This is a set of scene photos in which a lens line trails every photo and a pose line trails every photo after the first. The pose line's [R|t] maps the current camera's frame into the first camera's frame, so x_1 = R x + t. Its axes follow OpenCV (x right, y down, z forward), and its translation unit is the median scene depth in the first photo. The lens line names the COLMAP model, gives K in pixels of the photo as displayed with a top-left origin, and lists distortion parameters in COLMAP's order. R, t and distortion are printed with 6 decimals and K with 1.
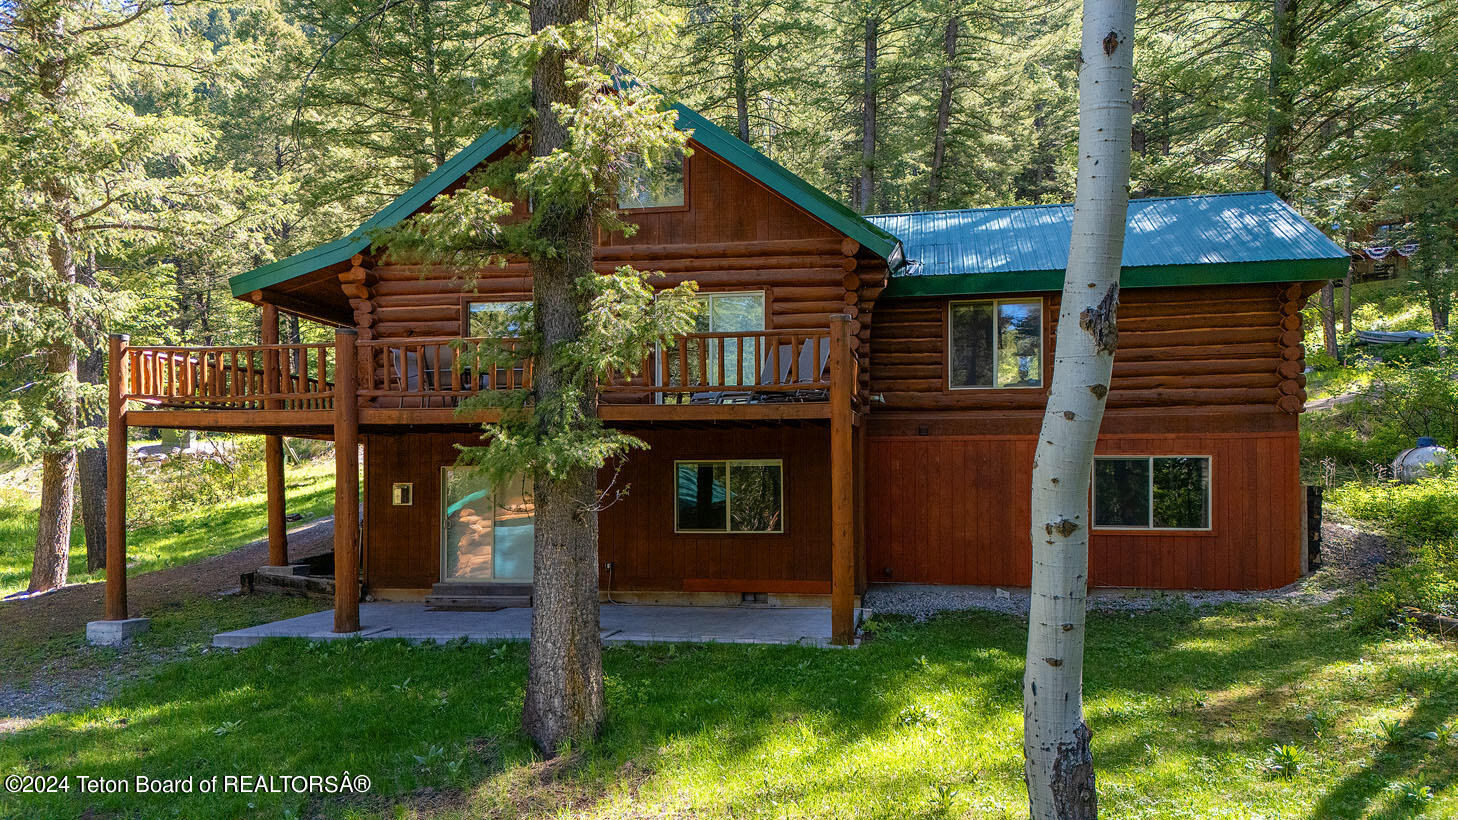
lens RADIAL K [[1083.1, 0, 731.1], [0, 1083.1, 483.0], [0, 0, 1]] dist [0.061981, -0.069950]
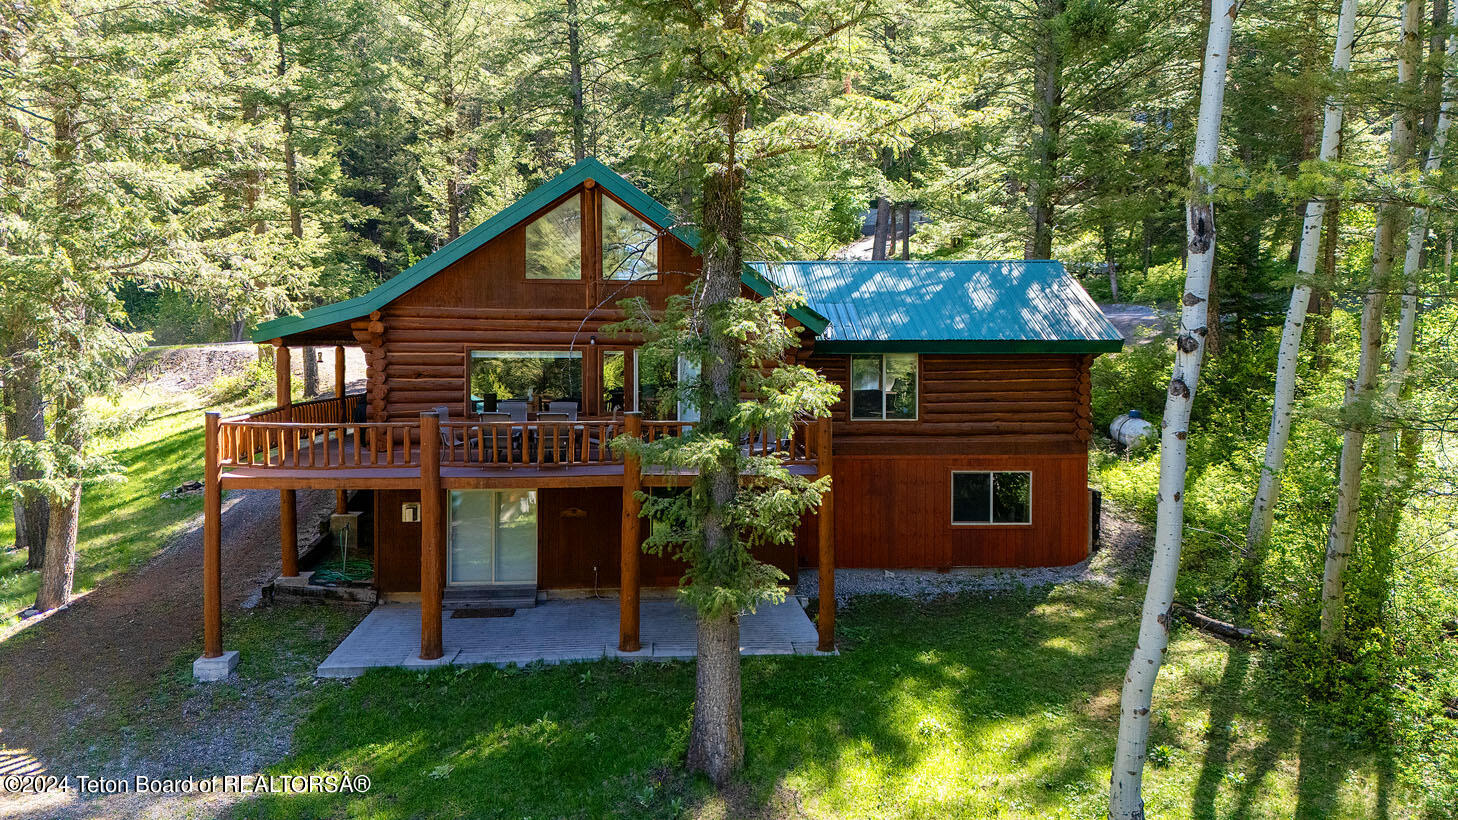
lens RADIAL K [[1067.9, 0, 727.1], [0, 1067.9, 357.5], [0, 0, 1]] dist [0.035818, -0.016239]
pose [[0.965493, 0.000465, 0.260430, -0.289794], [-0.006837, 0.999699, 0.023562, -0.196978], [-0.260341, -0.024529, 0.965205, -0.215155]]
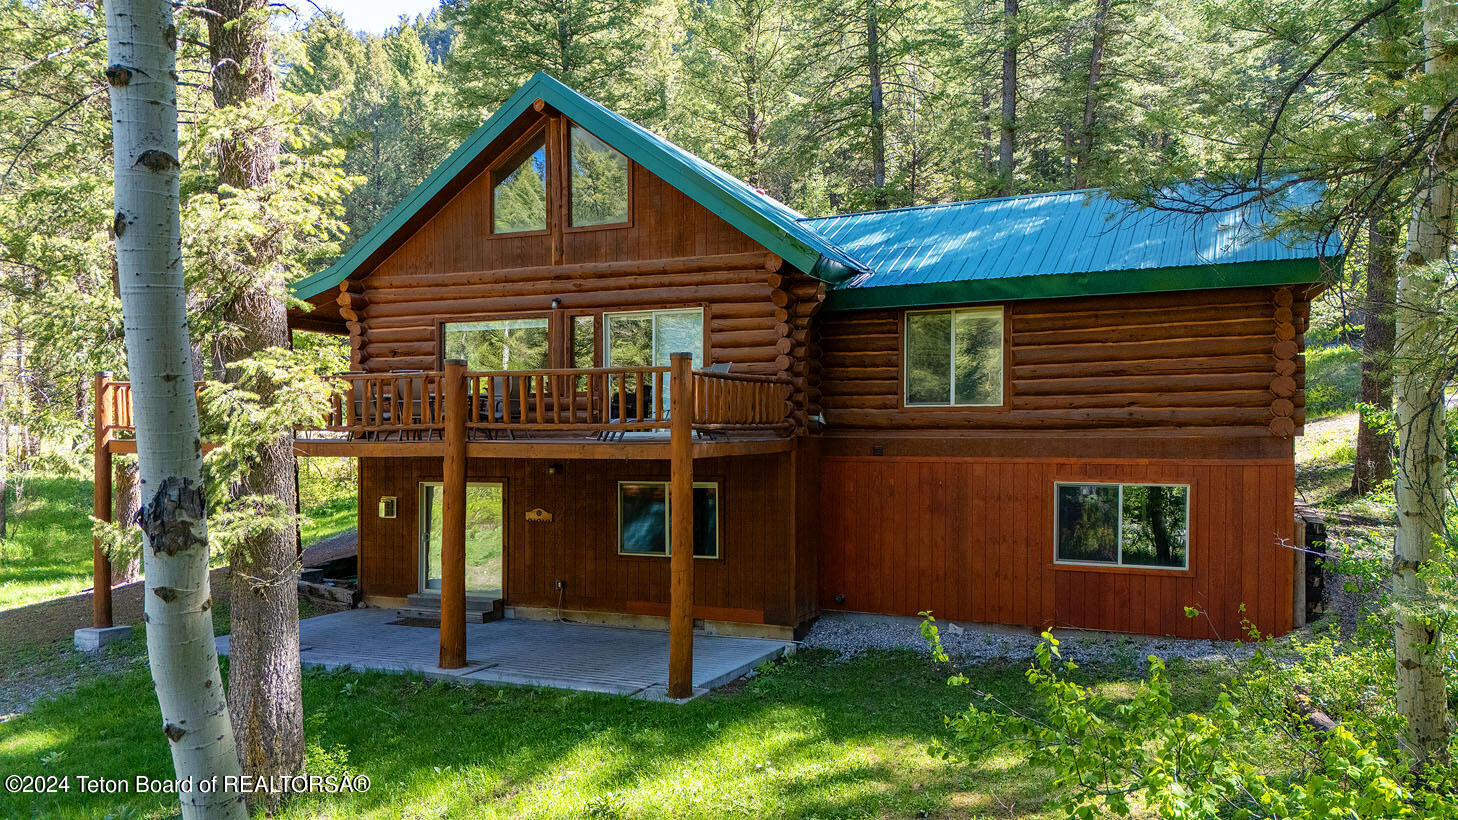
lens RADIAL K [[1083.1, 0, 739.8], [0, 1083.1, 463.2], [0, 0, 1]] dist [0.061981, -0.069950]
pose [[0.970674, 0.007551, -0.240281, 0.295359], [-0.001412, 0.999668, 0.025713, -0.063117], [0.240396, -0.024619, 0.970363, 0.066281]]
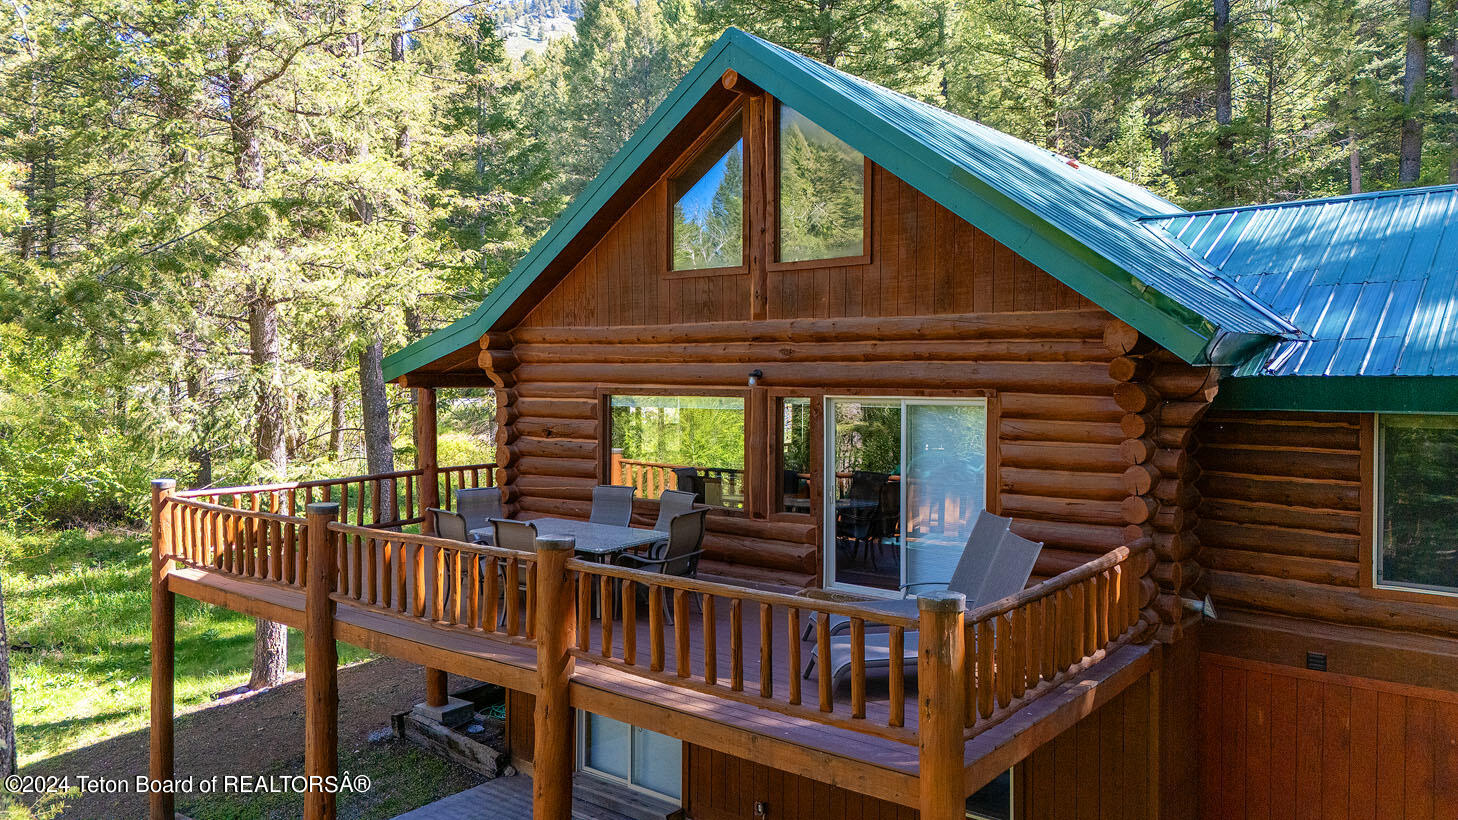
lens RADIAL K [[1083.1, 0, 722.5], [0, 1083.1, 397.6], [0, 0, 1]] dist [0.061981, -0.069950]
pose [[0.871729, 0.011322, -0.489858, 0.191265], [0.002865, 0.999598, 0.028203, -0.193669], [0.489980, -0.025989, 0.871346, 0.425788]]
